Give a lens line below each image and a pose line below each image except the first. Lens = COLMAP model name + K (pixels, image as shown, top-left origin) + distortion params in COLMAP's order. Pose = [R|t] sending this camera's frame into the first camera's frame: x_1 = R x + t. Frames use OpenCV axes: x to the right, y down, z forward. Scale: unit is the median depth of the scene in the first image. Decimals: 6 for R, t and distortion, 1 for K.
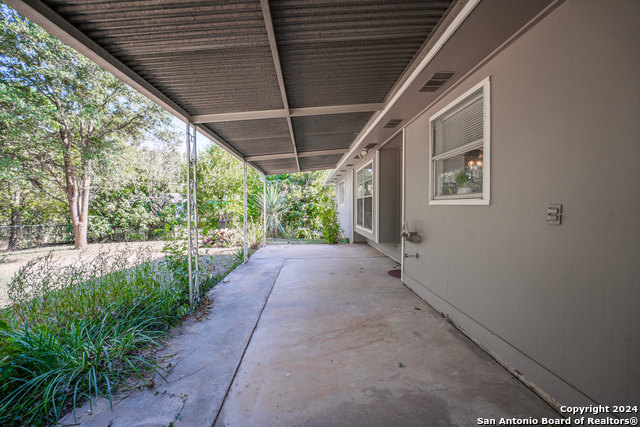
lens RADIAL K [[263.1, 0, 317.5], [0, 263.1, 217.4], [0, 0, 1]] dist [-0.033904, 0.005536]
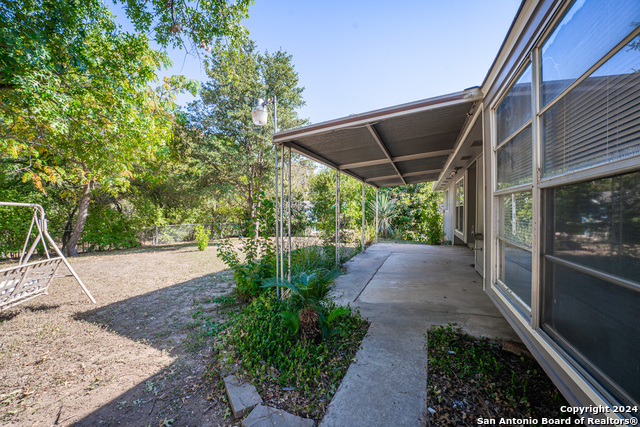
lens RADIAL K [[263.1, 0, 316.6], [0, 263.1, 214.3], [0, 0, 1]] dist [-0.033904, 0.005536]
pose [[0.911829, 0.008017, -0.410491, 0.042375], [-0.018730, 0.999581, -0.022083, 0.000359], [0.410142, 0.027824, 0.911597, -0.215427]]
